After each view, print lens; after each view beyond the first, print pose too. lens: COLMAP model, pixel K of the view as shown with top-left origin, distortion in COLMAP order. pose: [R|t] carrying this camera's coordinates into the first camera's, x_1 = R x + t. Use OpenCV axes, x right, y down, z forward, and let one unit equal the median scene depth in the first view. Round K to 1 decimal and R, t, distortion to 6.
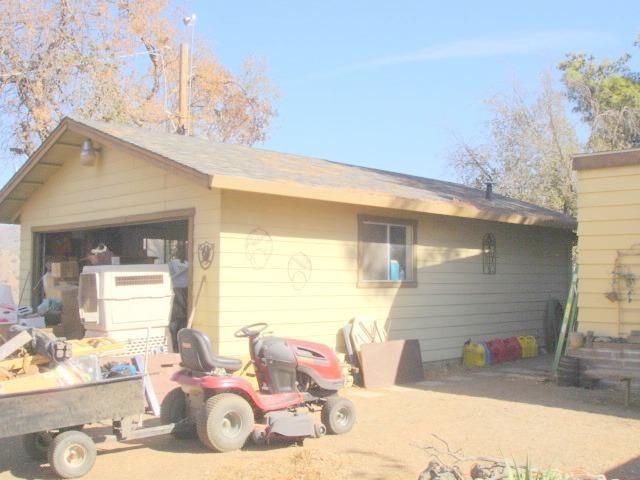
lens RADIAL K [[724.8, 0, 316.0], [0, 724.8, 238.8], [0, 0, 1]] dist [-0.093788, 0.000000]
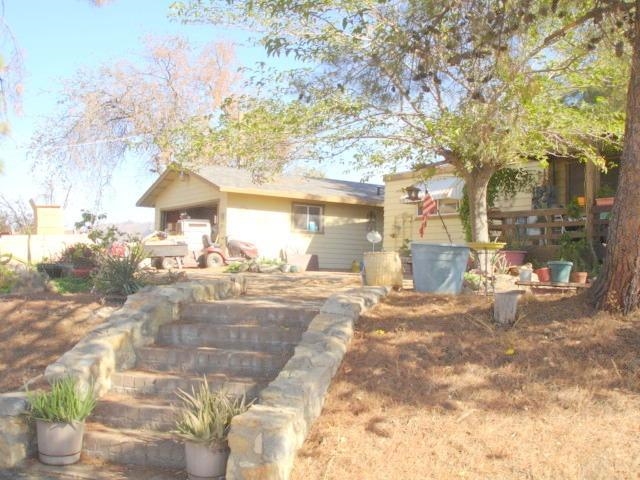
lens RADIAL K [[724.8, 0, 322.6], [0, 724.8, 239.9], [0, 0, 1]] dist [-0.093788, 0.000000]
pose [[0.987044, 0.003990, -0.160402, 0.531776], [-0.003179, 0.999981, 0.005311, 0.077960], [0.160420, -0.004732, 0.987038, -1.307560]]
